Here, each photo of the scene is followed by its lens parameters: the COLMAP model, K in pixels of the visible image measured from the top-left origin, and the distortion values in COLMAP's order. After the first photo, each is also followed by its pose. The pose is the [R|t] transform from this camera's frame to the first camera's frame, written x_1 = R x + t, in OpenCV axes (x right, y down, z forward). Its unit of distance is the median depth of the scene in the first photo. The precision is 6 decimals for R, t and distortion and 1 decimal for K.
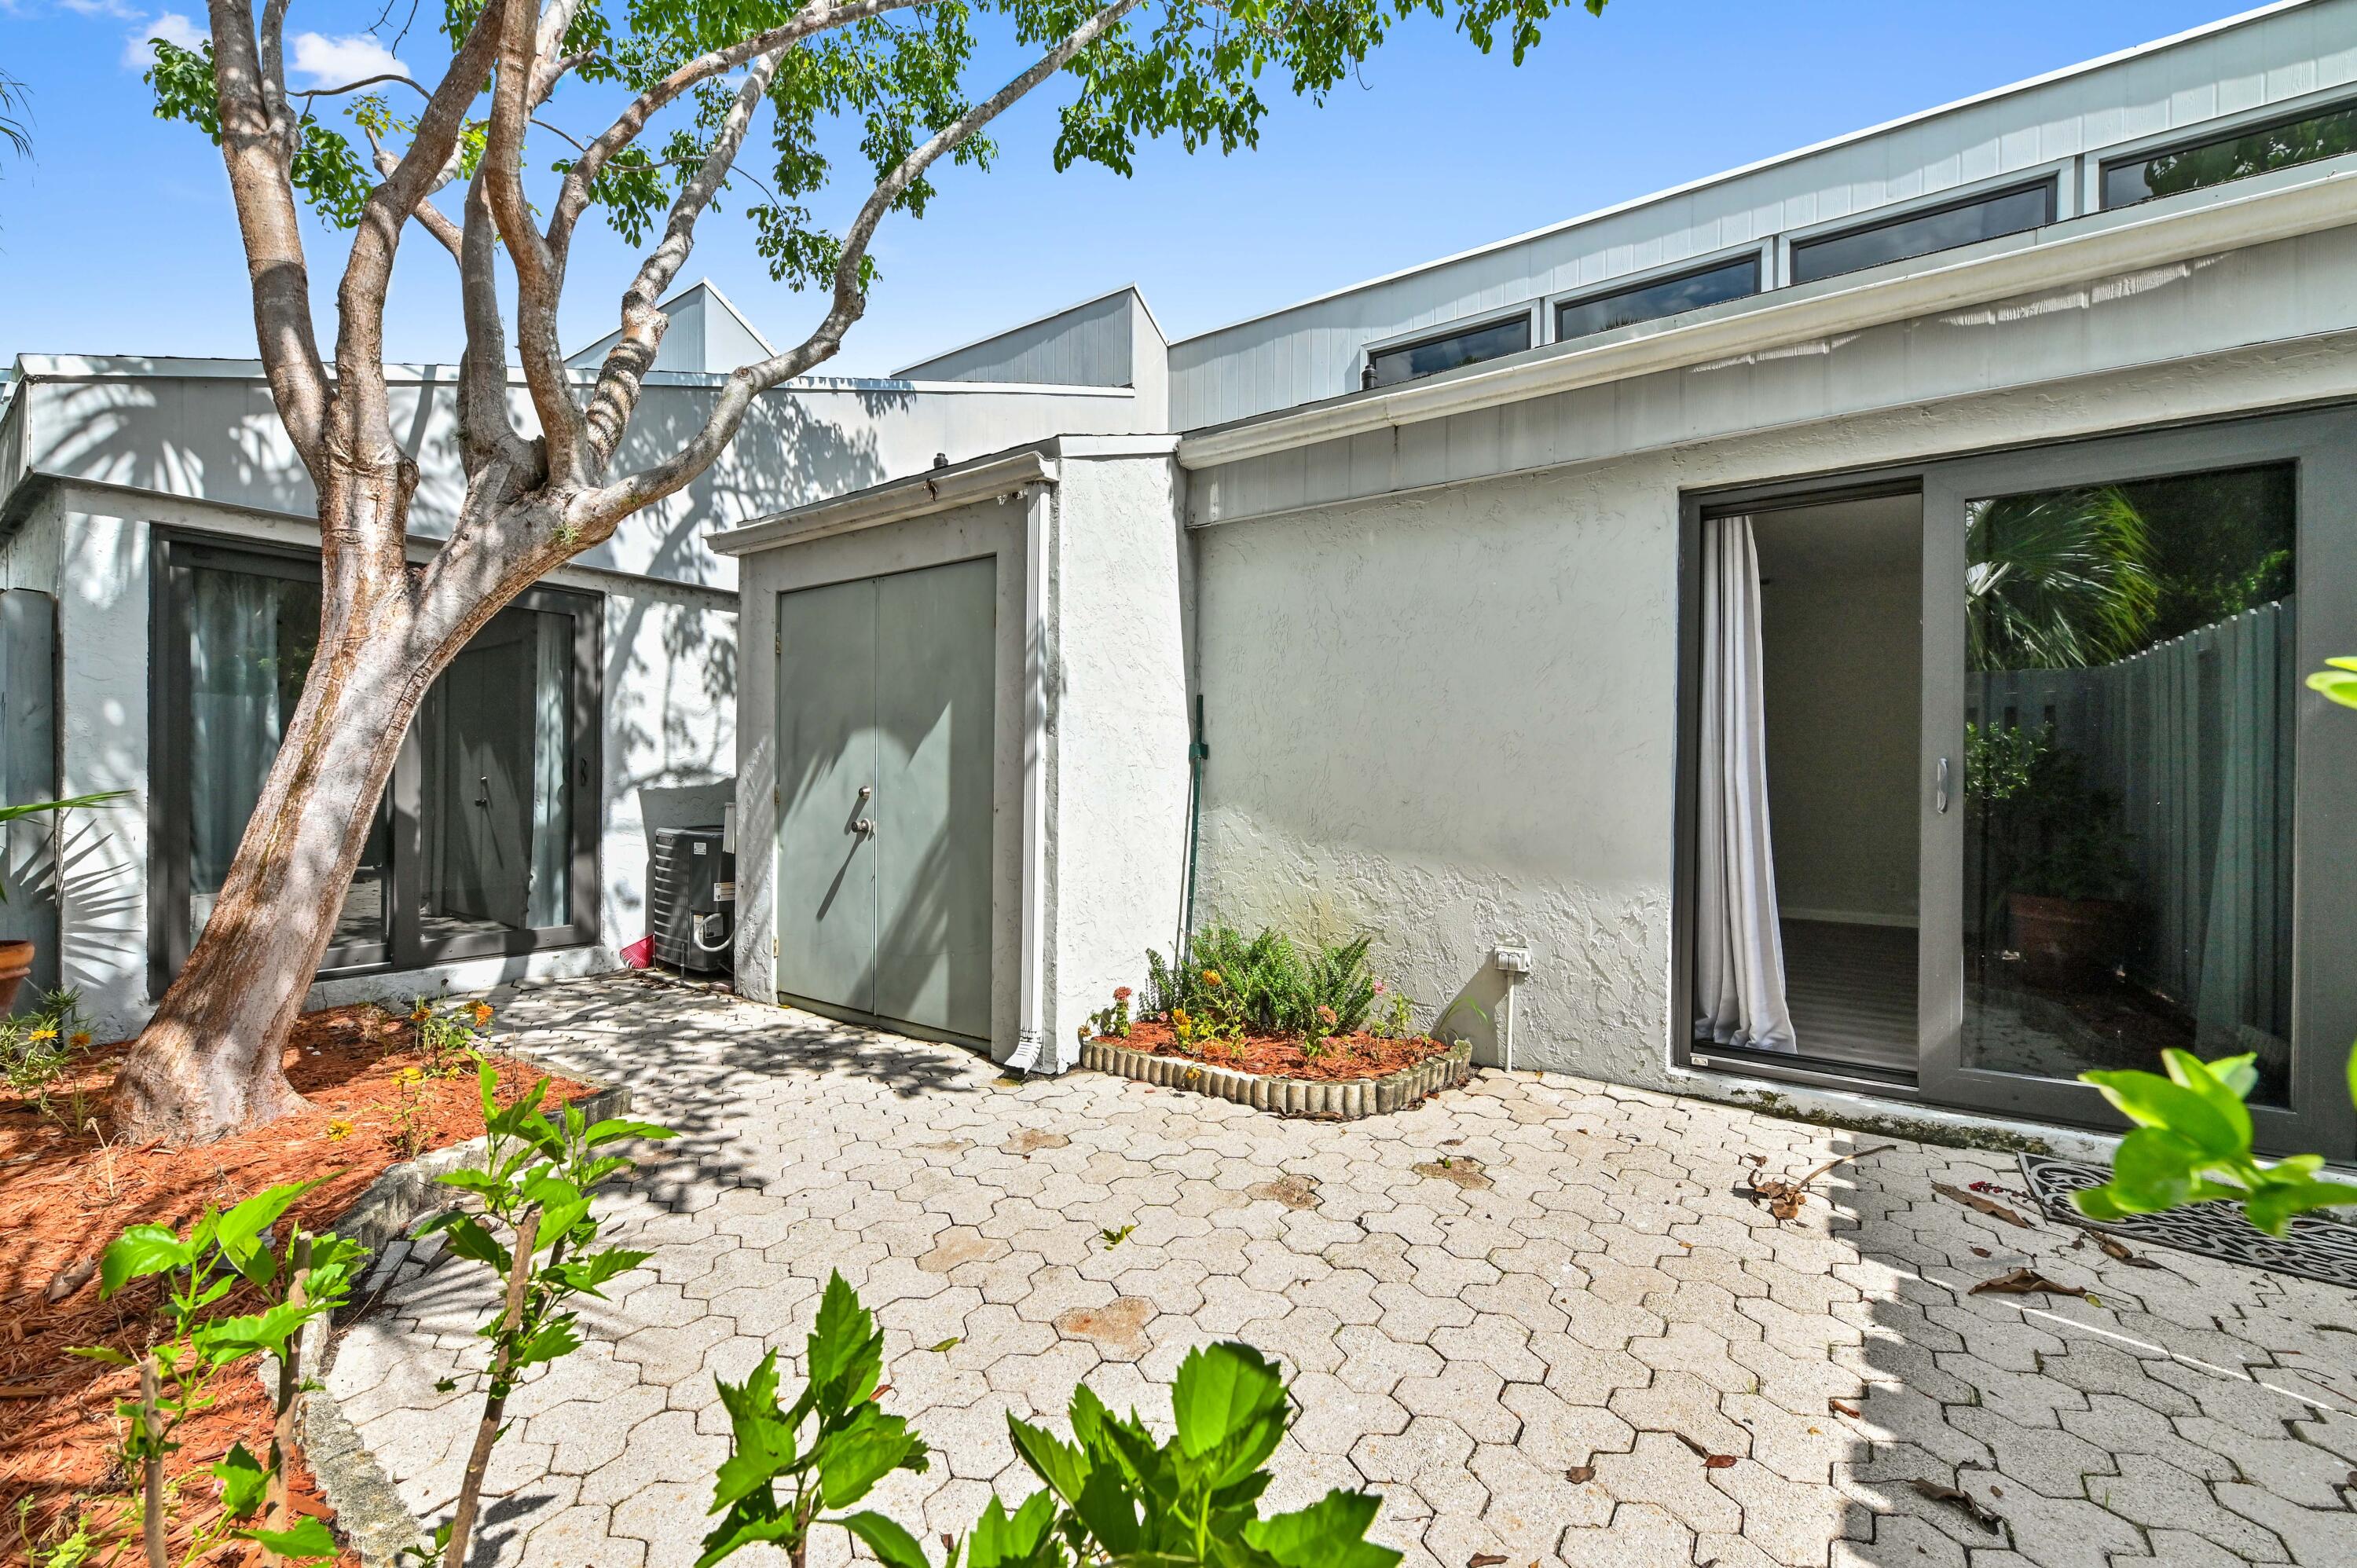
lens RADIAL K [[946.2, 0, 1176.6], [0, 946.2, 790.2], [0, 0, 1]] dist [-0.008068, 0.000134]
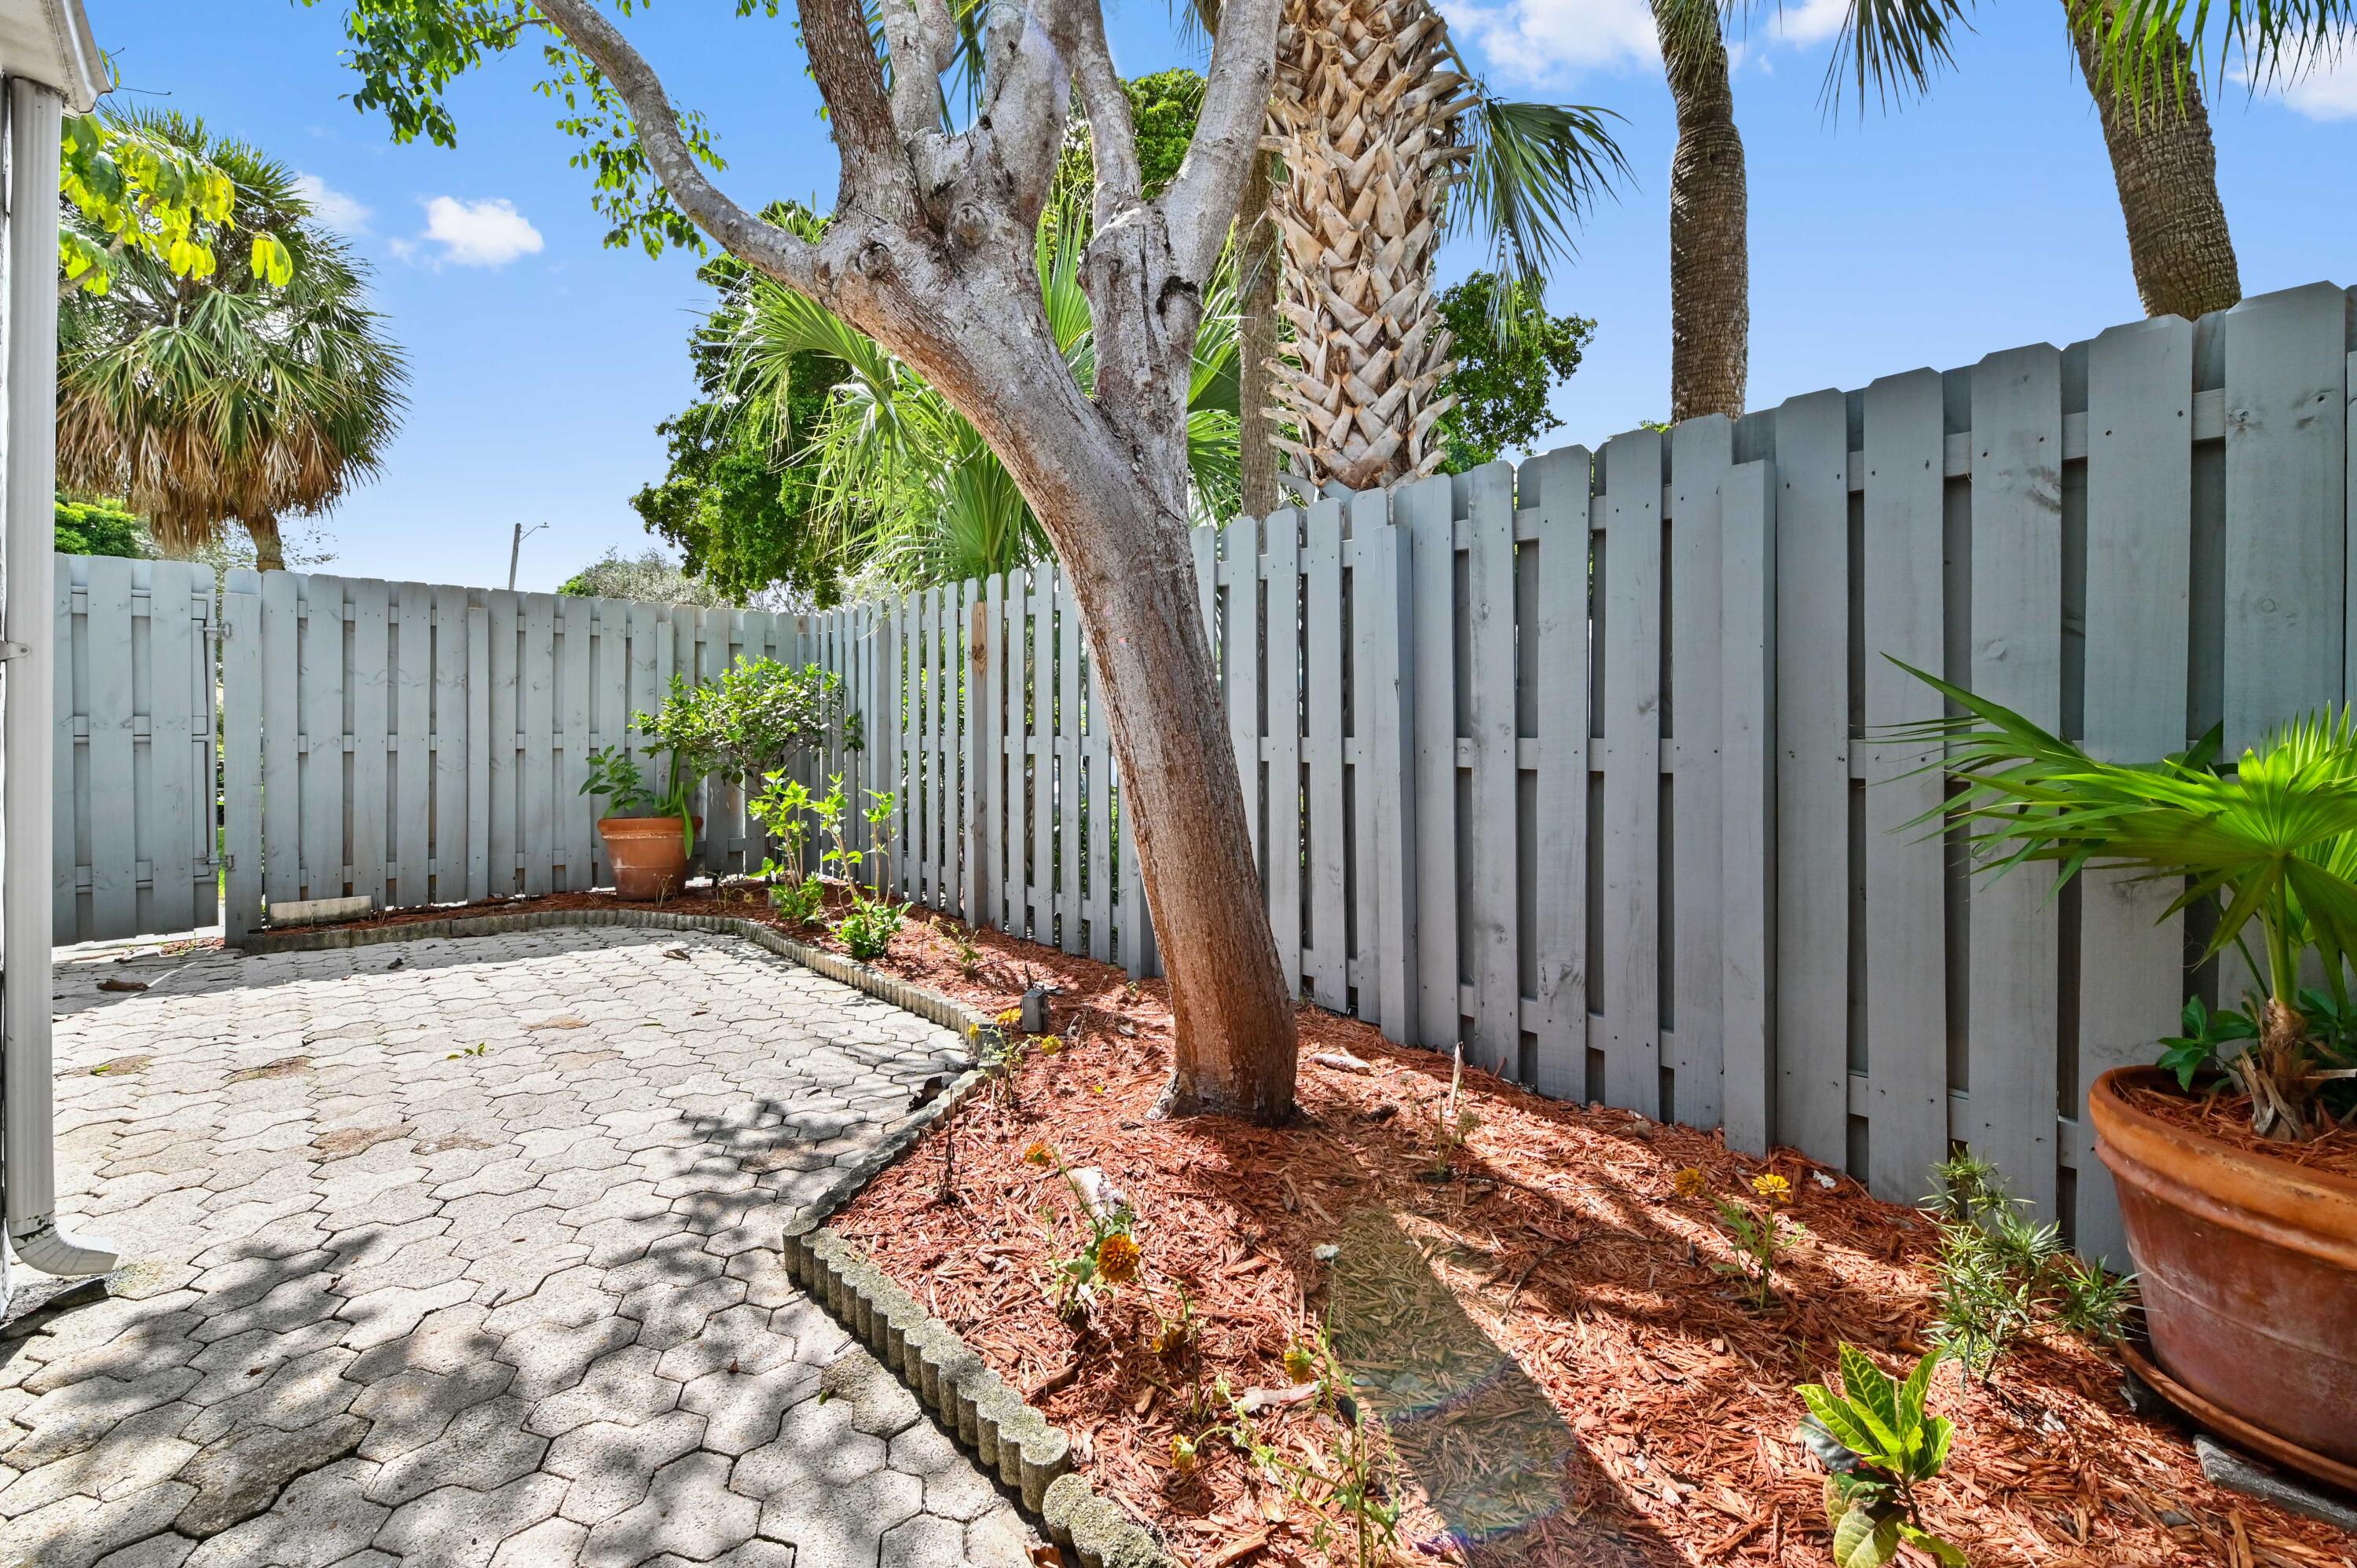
lens RADIAL K [[946.2, 0, 1187.9], [0, 946.2, 729.8], [0, 0, 1]] dist [-0.008068, 0.000134]
pose [[-0.985481, -0.014979, 0.169125, -0.717554], [-0.012944, 0.999830, 0.013129, -0.010282], [-0.169293, 0.010750, -0.985507, 1.197734]]
